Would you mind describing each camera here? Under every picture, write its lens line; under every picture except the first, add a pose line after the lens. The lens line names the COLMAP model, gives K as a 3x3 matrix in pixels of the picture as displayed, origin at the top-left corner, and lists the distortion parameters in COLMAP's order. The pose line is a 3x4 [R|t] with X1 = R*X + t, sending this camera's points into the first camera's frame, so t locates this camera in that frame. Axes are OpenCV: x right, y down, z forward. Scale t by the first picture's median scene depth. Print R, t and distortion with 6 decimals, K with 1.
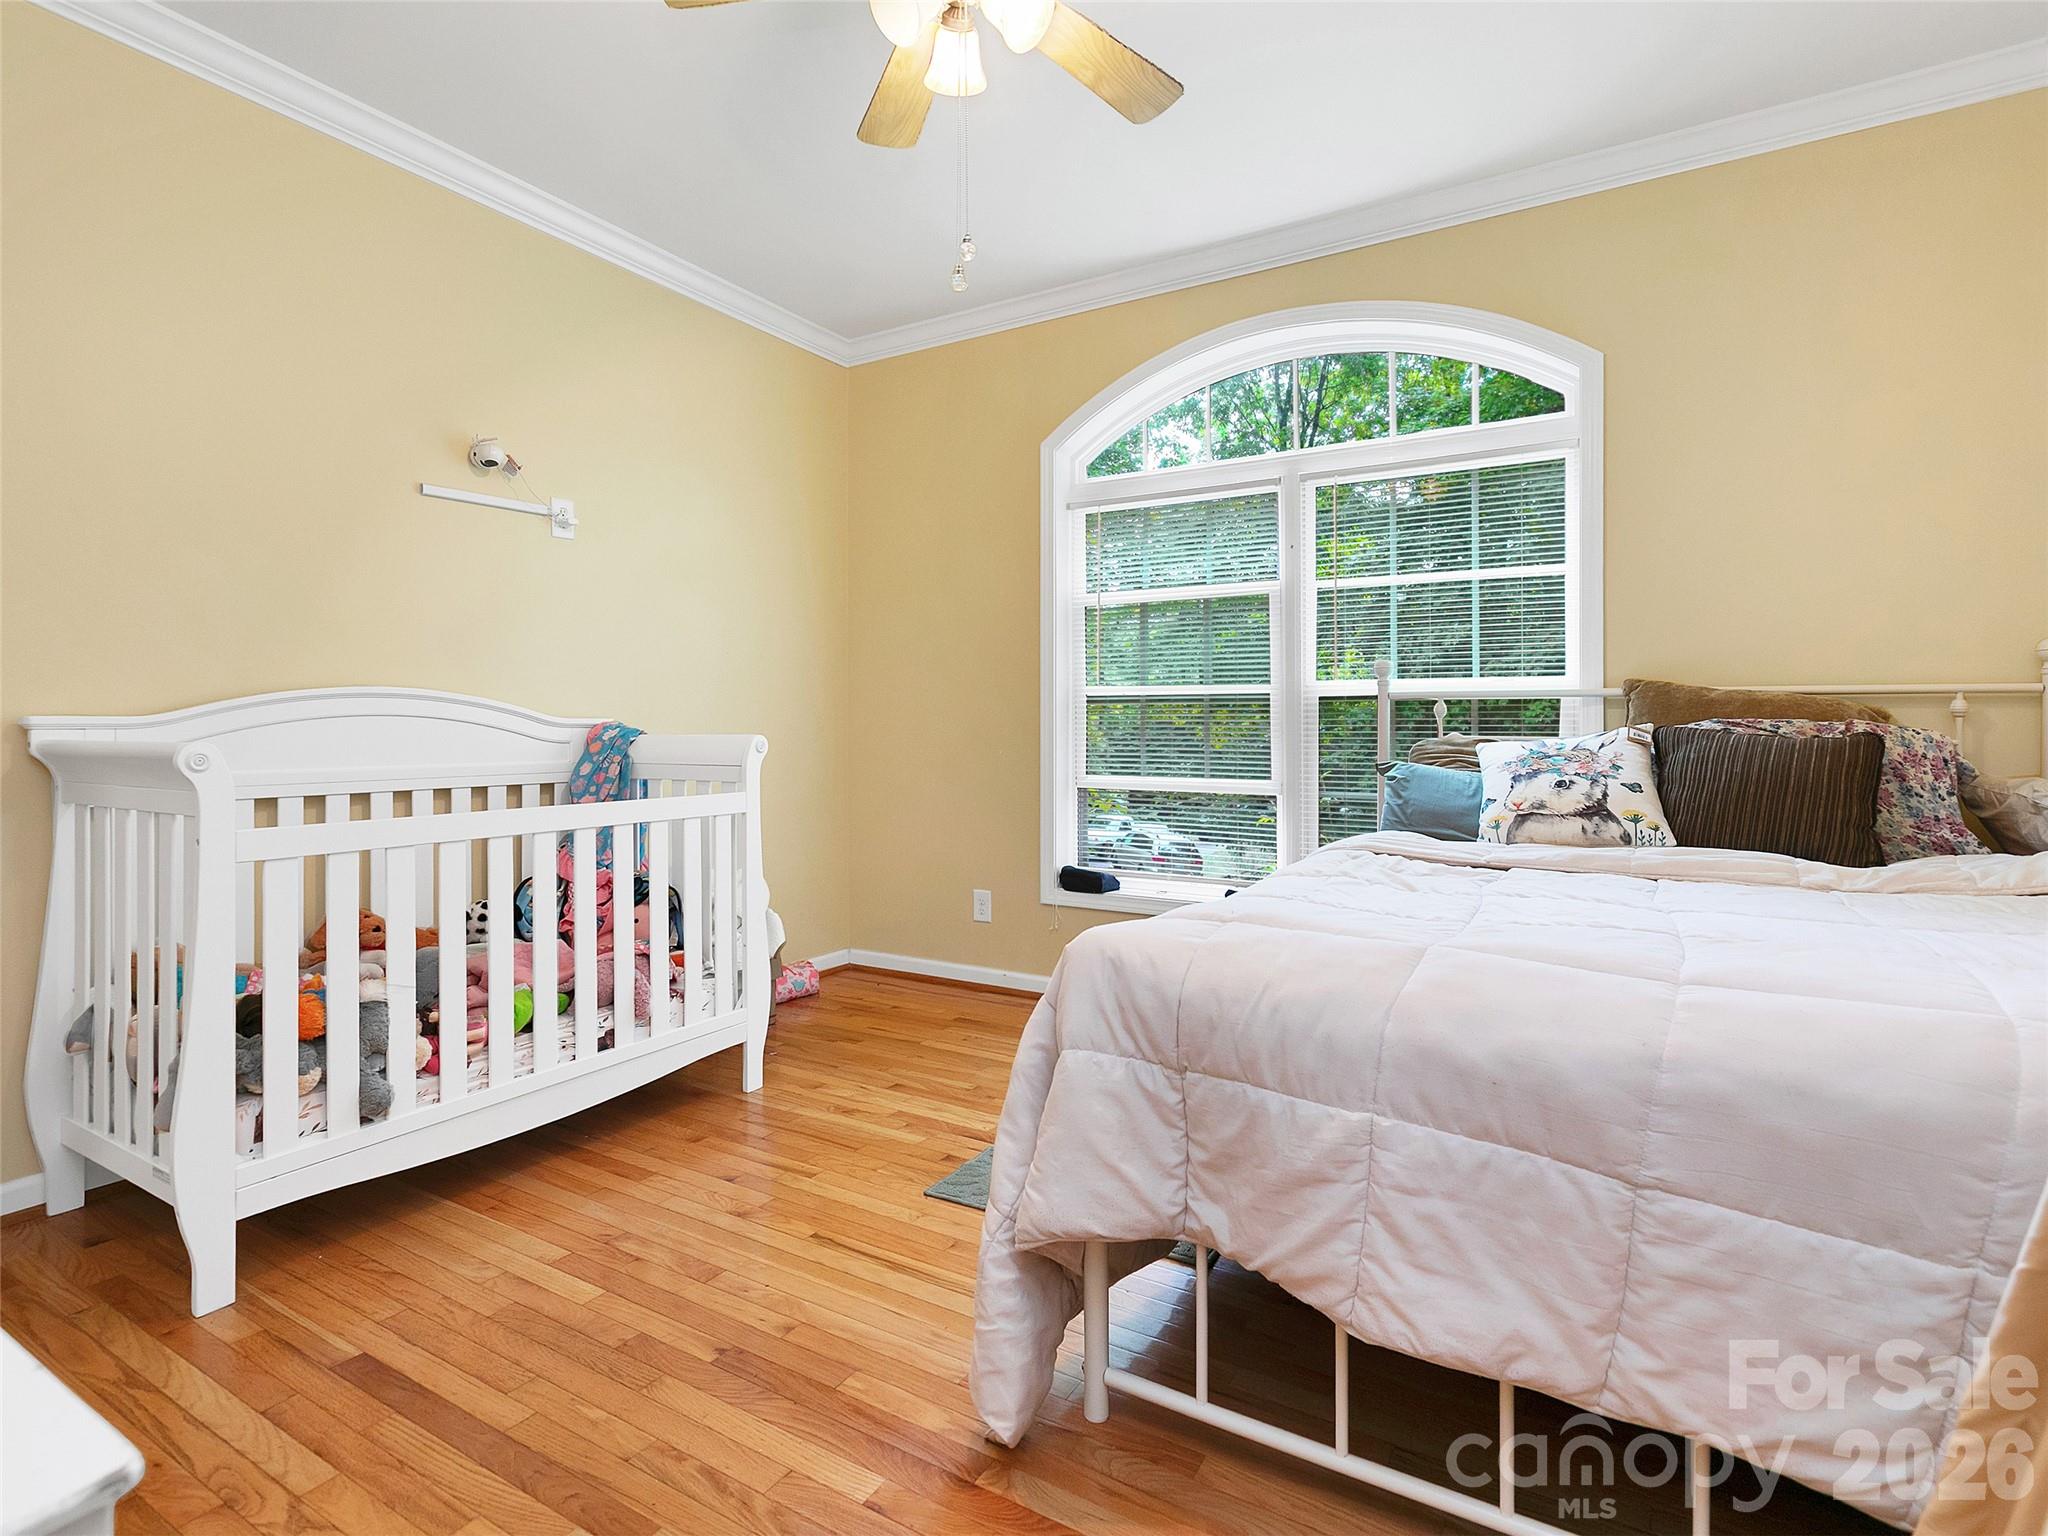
lens RADIAL K [[1040.0, 0, 1021.2], [0, 1040.0, 739.5], [0, 0, 1]] dist [0.000003, -0.000206]
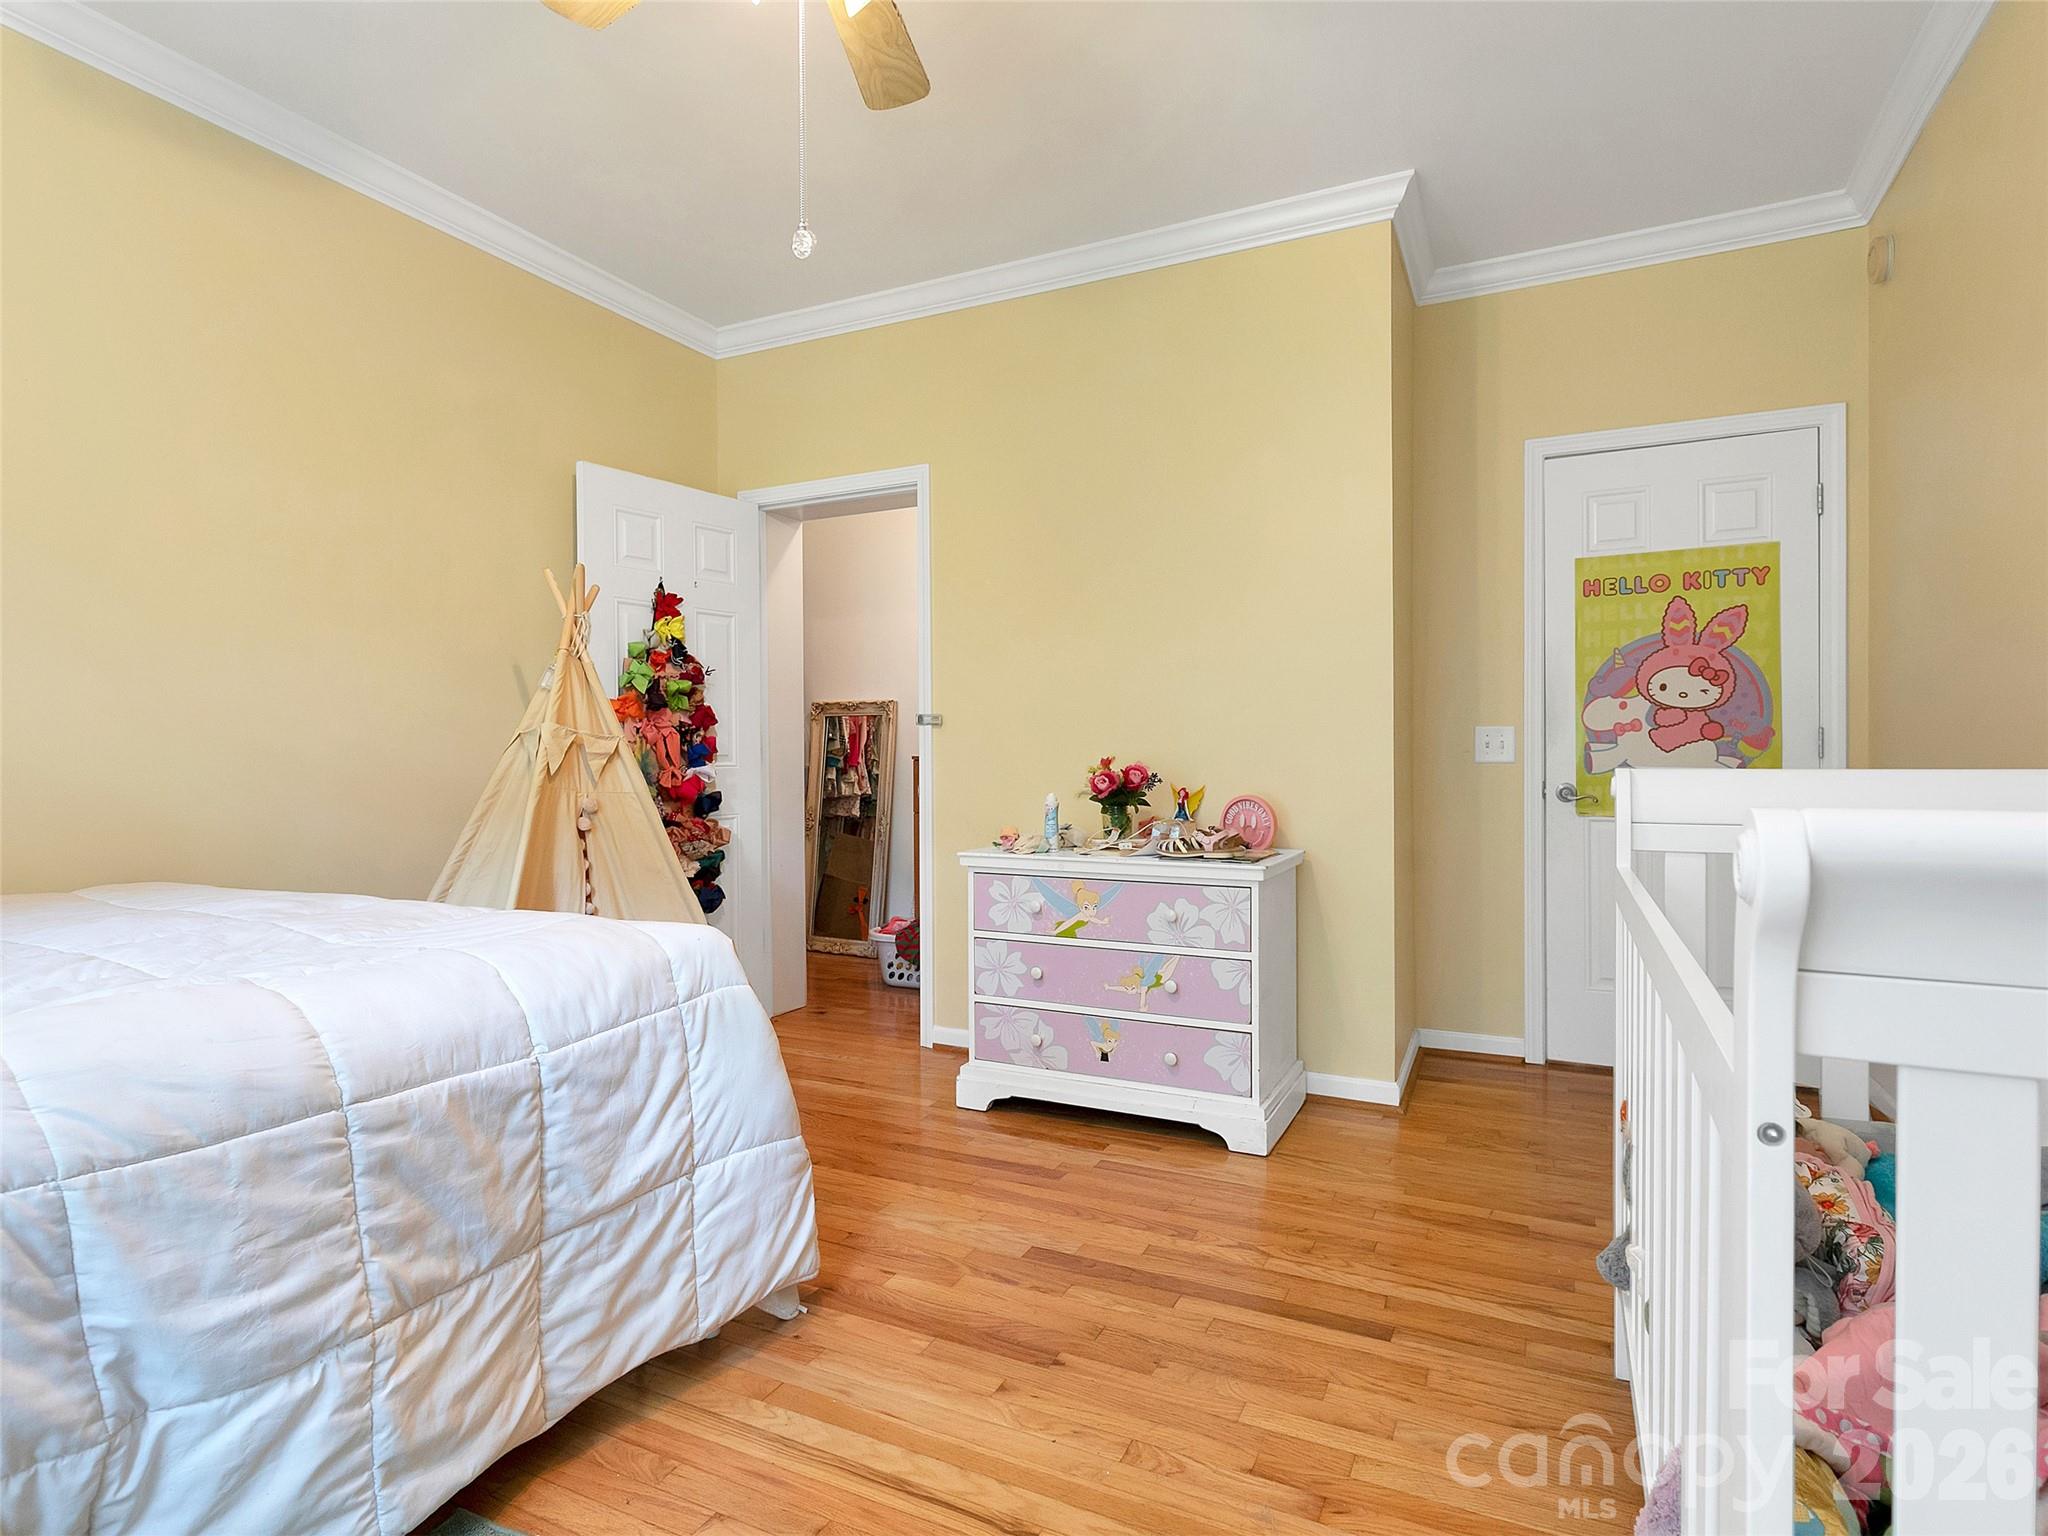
lens RADIAL K [[1031.6, 0, 1063.5], [0, 1031.6, 774.2], [0, 0, 1]] dist [0.002963, 0.000443]
pose [[-0.993721, 0.001425, -0.111878, -0.124151], [-0.002159, 0.999488, 0.031913, -0.020664], [0.111866, 0.031954, -0.993209, 1.380973]]
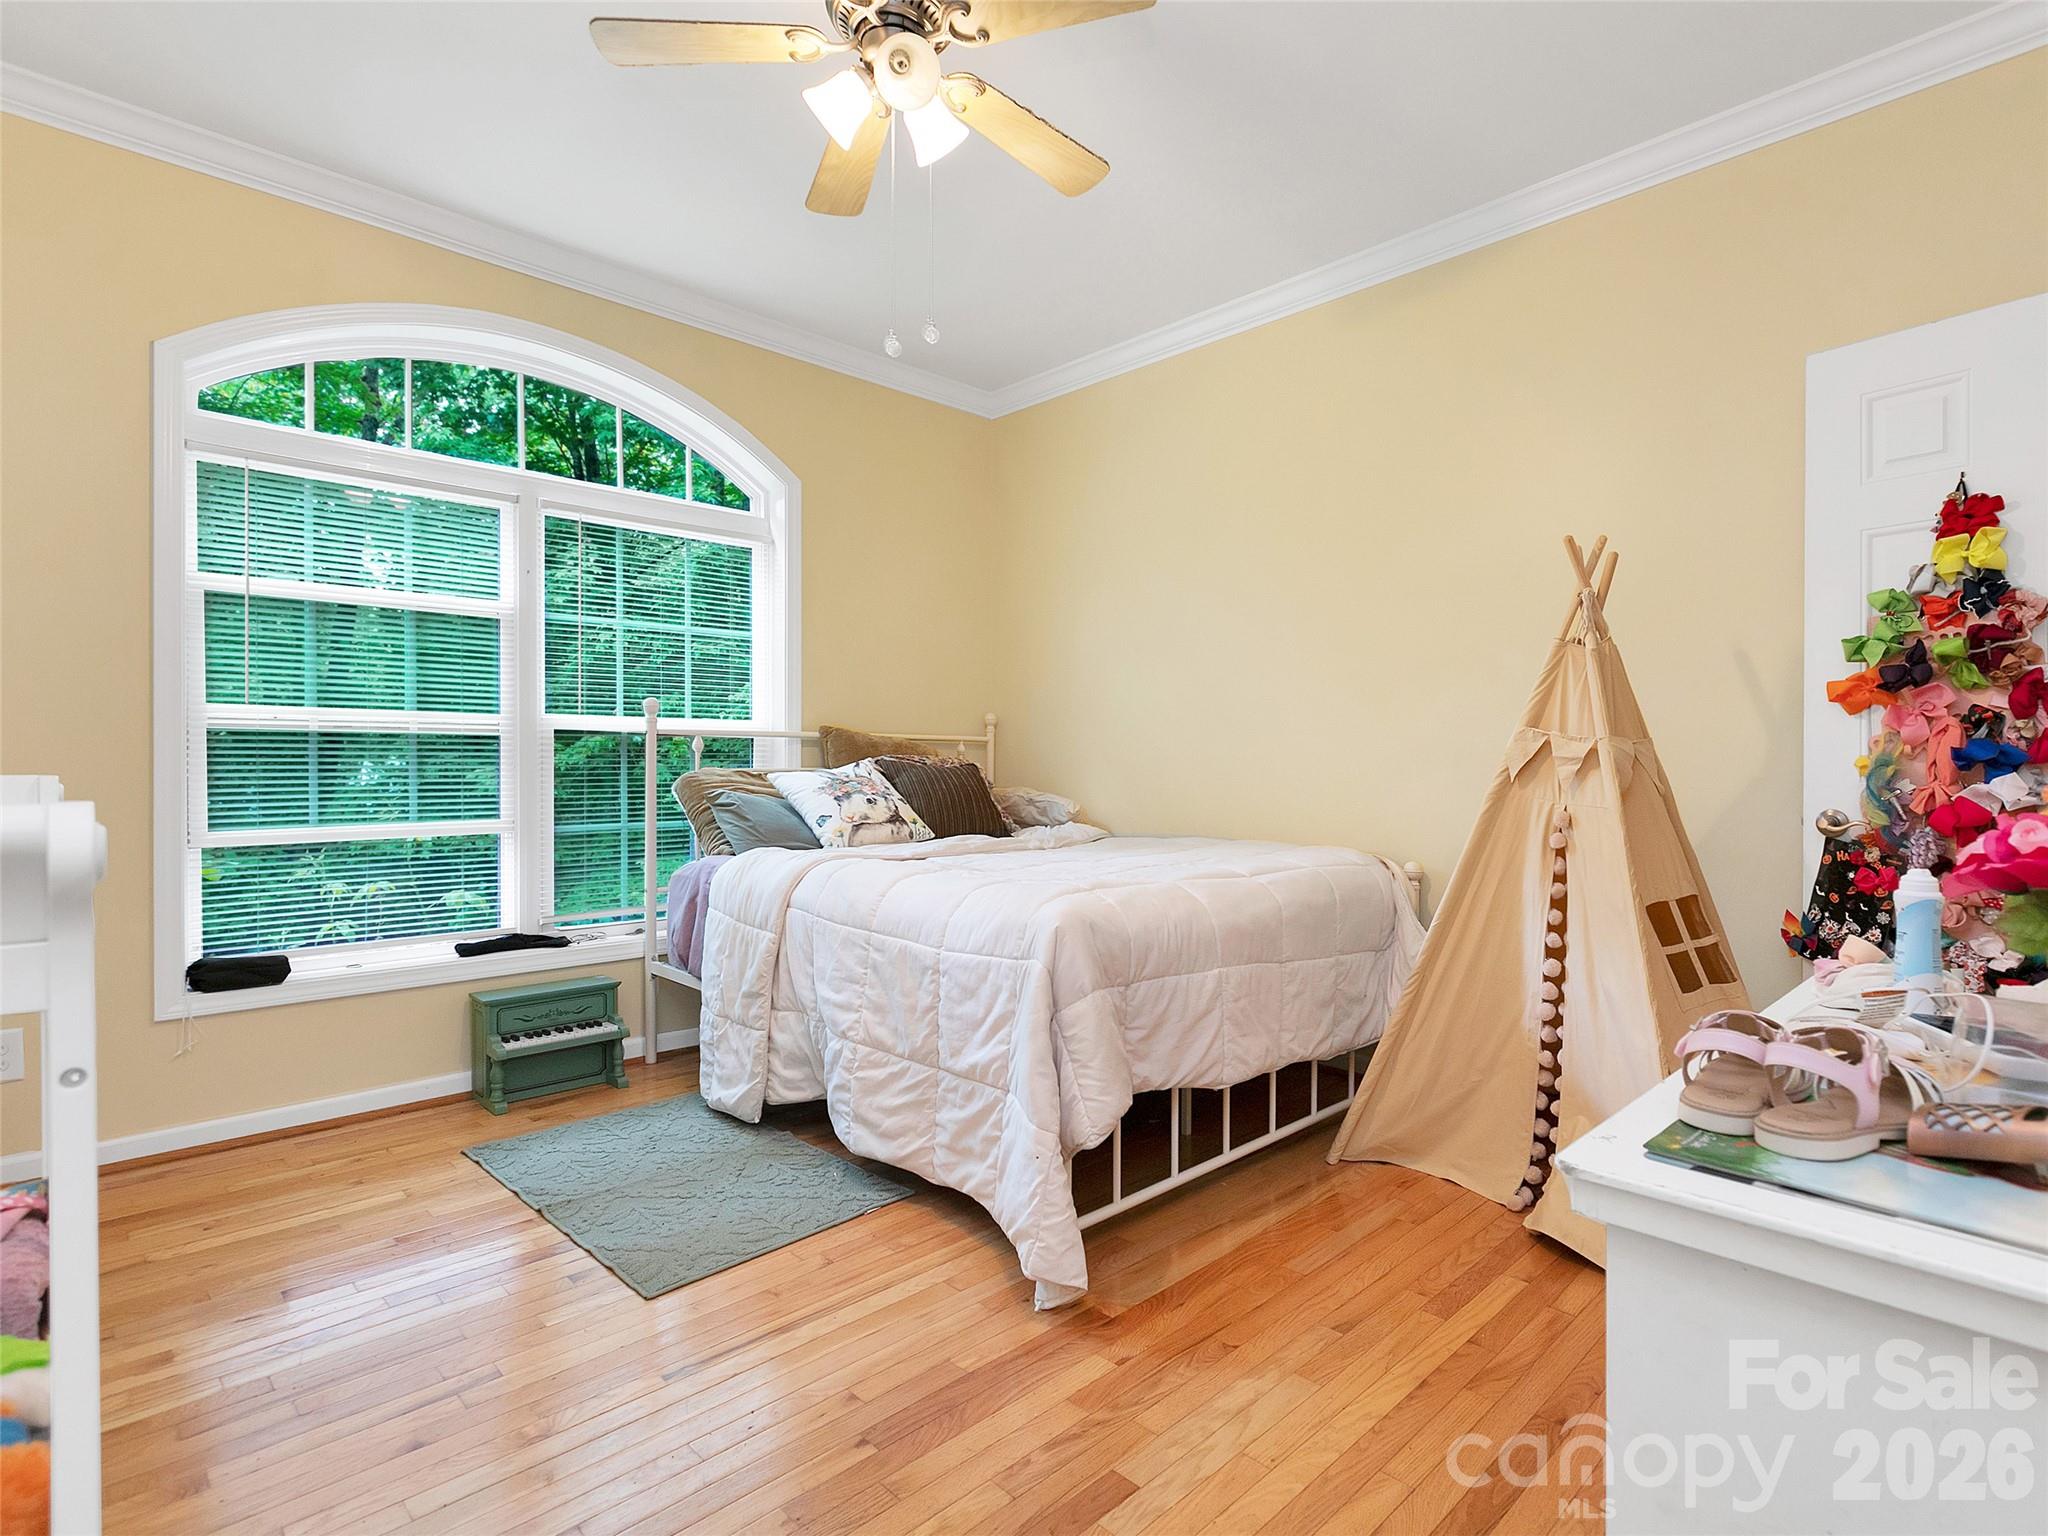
lens RADIAL K [[1031.6, 0, 1063.5], [0, 1031.6, 774.2], [0, 0, 1]] dist [0.002963, 0.000443]
pose [[0.236479, -0.013161, 0.971547, -0.774533], [0.010147, 0.999887, 0.011075, -0.006353], [-0.971584, 0.007239, 0.236586, 0.419527]]
